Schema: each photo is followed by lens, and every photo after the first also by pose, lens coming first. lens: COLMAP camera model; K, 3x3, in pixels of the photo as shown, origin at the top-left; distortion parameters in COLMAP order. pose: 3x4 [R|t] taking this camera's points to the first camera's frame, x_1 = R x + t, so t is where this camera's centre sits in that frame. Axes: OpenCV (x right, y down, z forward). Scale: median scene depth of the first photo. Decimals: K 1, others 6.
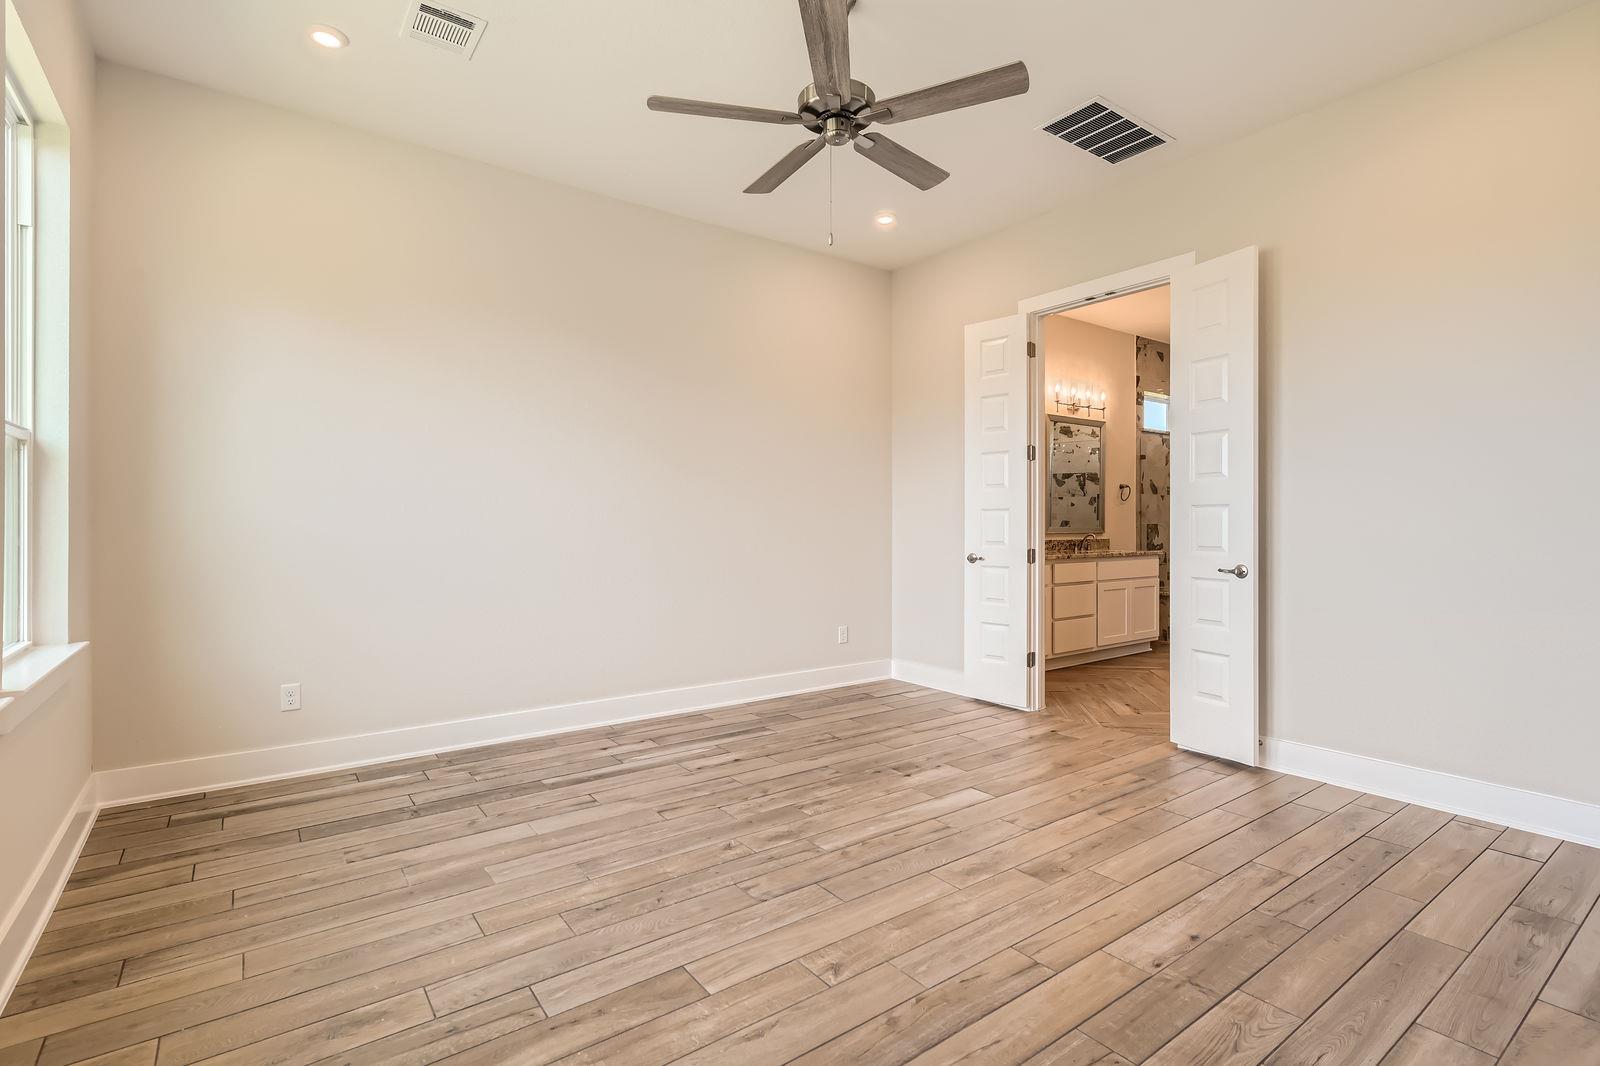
lens RADIAL K [[755.4, 0, 811.5], [0, 755.4, 522.3], [0, 0, 1]] dist [-0.001719, 0.001762]
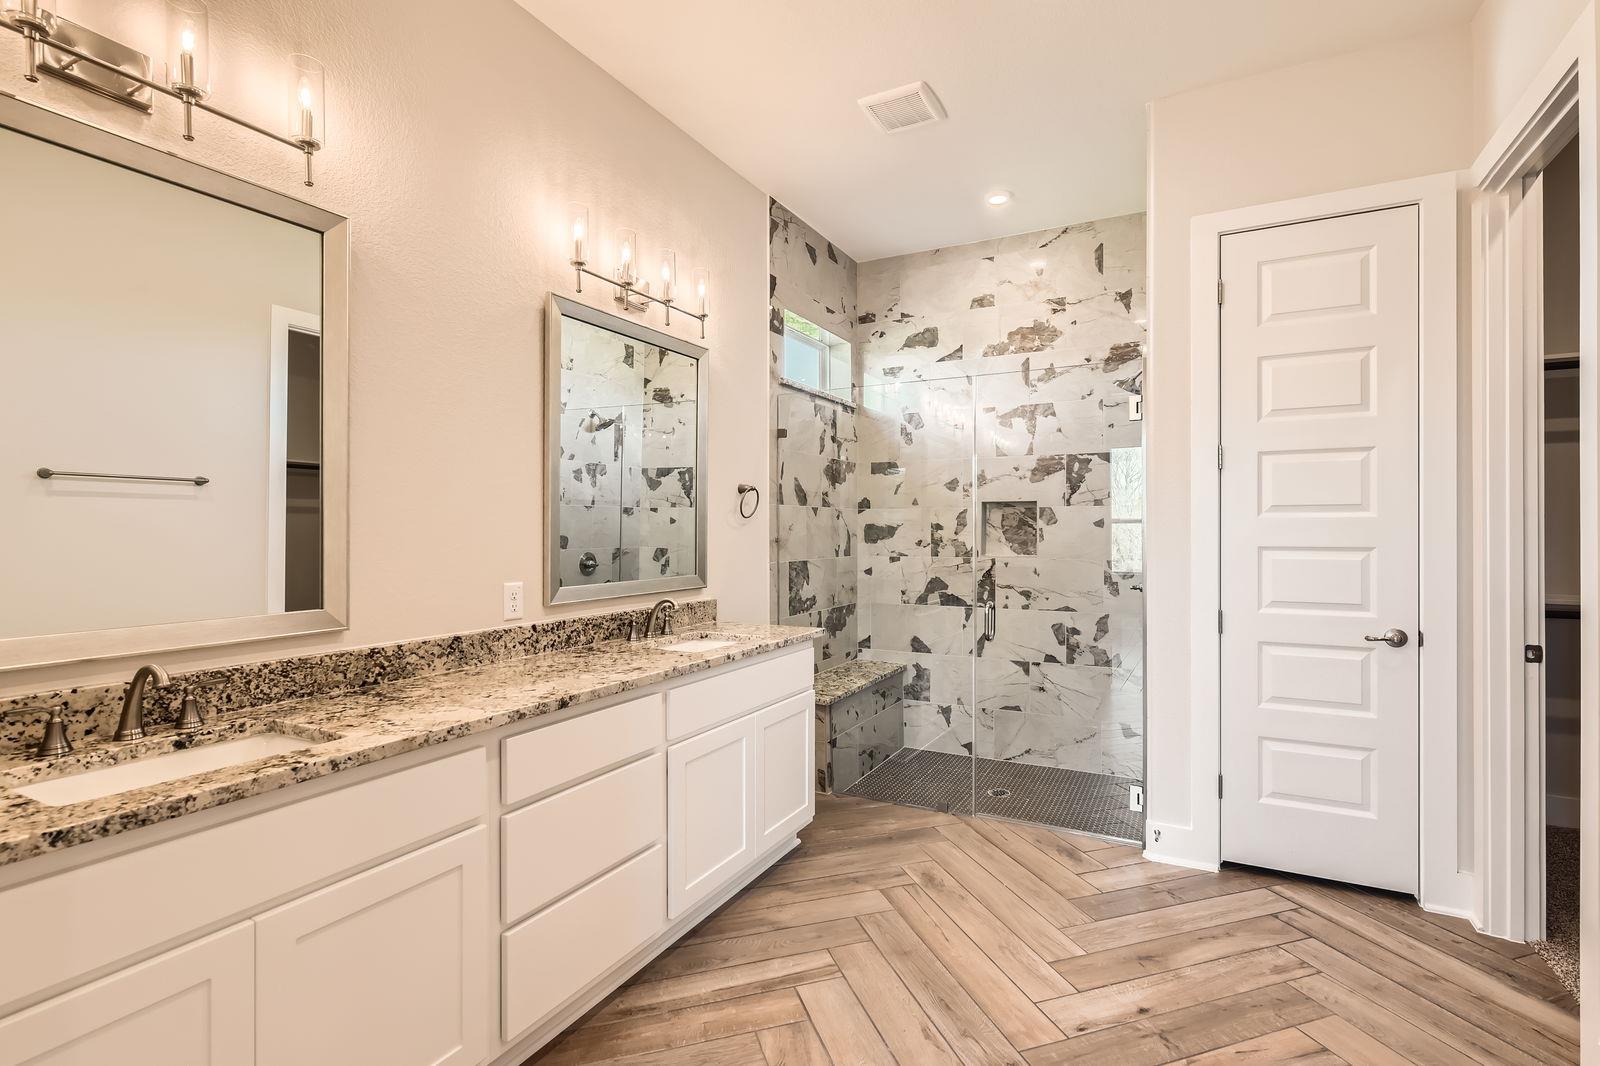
lens RADIAL K [[755.4, 0, 811.5], [0, 755.4, 522.3], [0, 0, 1]] dist [-0.001719, 0.001762]
pose [[0.900139, 0.003136, 0.435592, 0.231503], [0.001490, 0.999946, -0.010278, -0.020106], [-0.435600, 0.009901, 0.900086, 0.525440]]
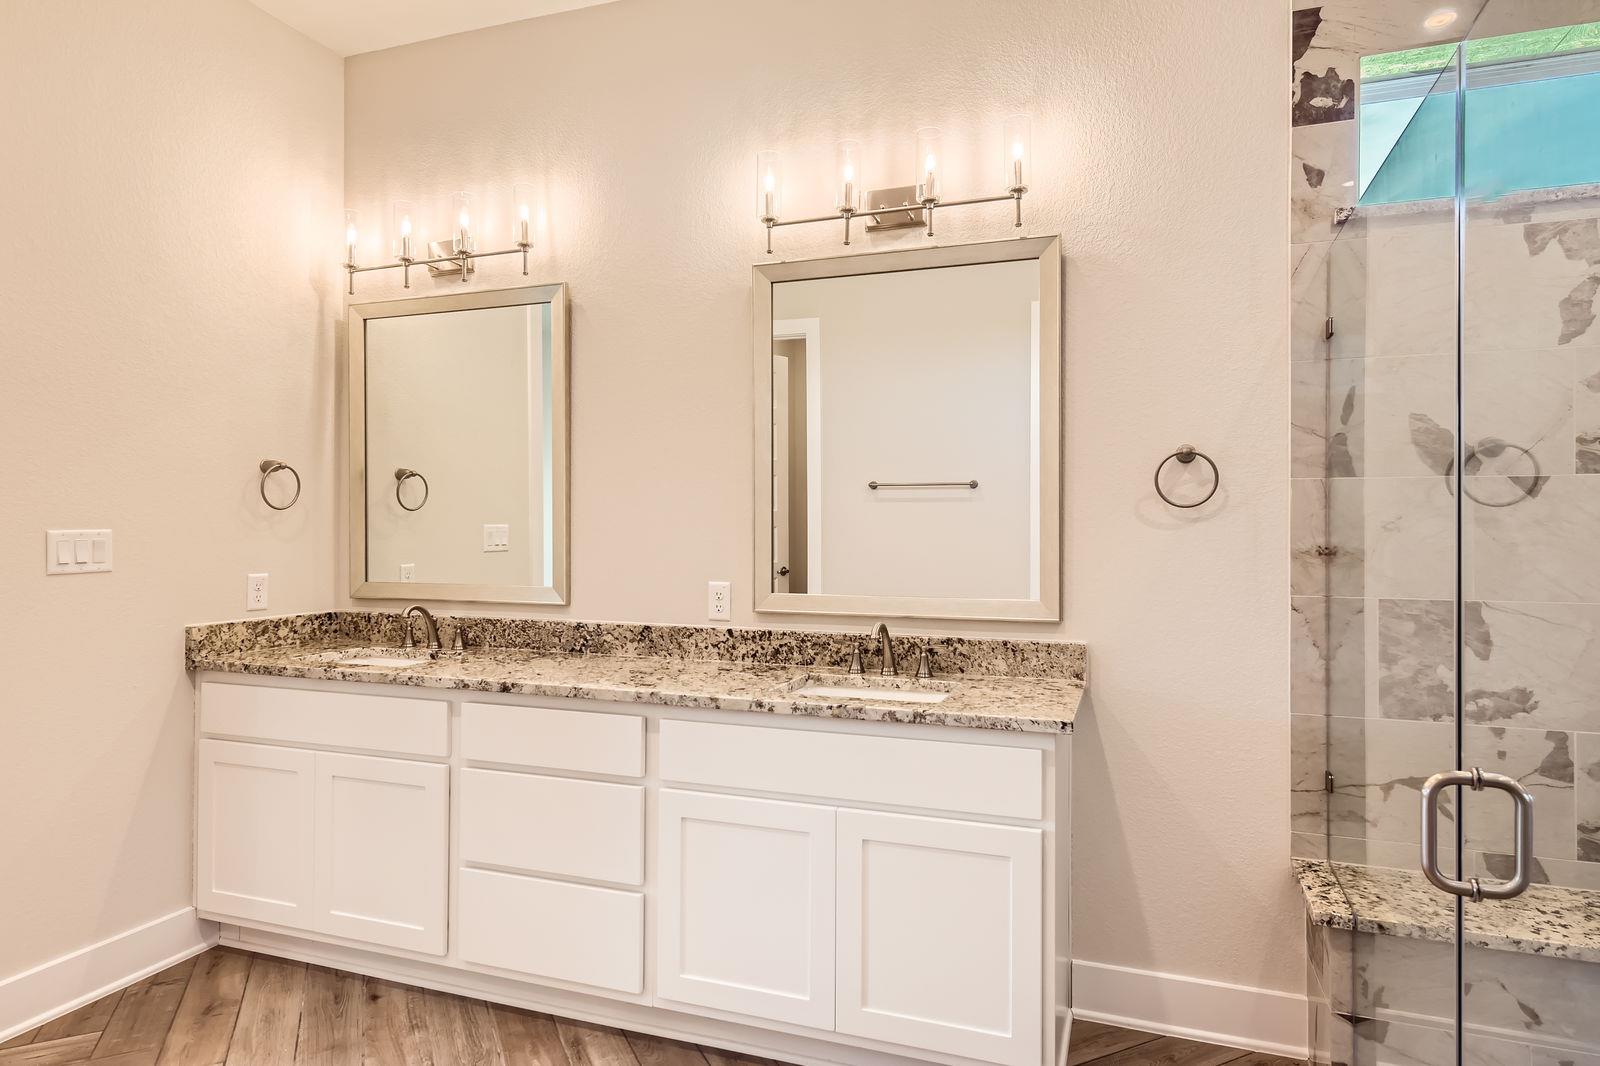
lens RADIAL K [[964.1, 0, 884.0], [0, 964.1, 516.2], [0, 0, 1]] dist [-0.001105, 0.002232]
pose [[0.555747, -0.010080, -0.831291, 0.620271], [-0.004715, 0.999872, -0.015277, -0.019117], [0.831338, 0.012410, 0.555628, 0.705320]]
